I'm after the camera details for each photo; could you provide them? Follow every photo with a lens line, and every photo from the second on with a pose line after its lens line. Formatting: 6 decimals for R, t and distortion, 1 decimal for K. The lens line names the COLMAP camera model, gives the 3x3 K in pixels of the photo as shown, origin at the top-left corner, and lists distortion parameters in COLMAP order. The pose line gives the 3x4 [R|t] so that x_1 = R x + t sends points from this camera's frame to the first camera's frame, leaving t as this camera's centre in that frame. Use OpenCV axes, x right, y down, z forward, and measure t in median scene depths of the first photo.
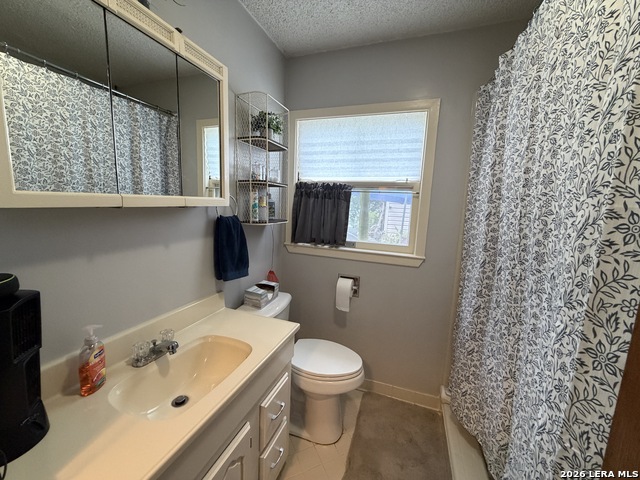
lens RADIAL K [[255.8, 0, 317.1], [0, 255.8, 239.6], [0, 0, 1]] dist [0.000506, -0.000233]
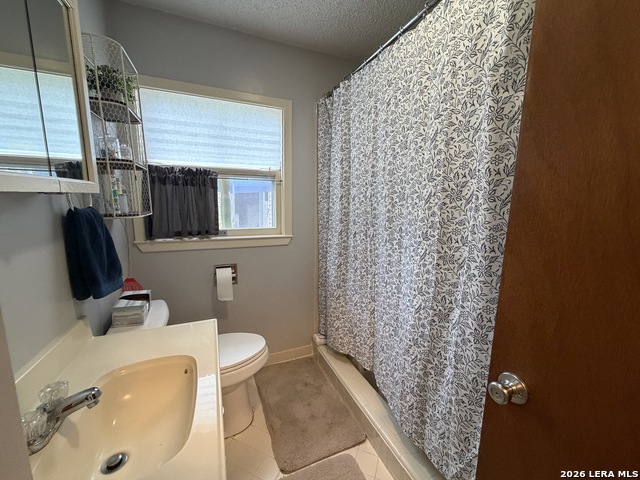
lens RADIAL K [[255.8, 0, 317.1], [0, 255.8, 239.6], [0, 0, 1]] dist [0.000506, -0.000233]
pose [[0.735647, -0.135223, 0.663730, -0.339366], [0.109841, 0.990717, 0.080098, 0.007235], [-0.668400, 0.013982, 0.743671, 0.047098]]
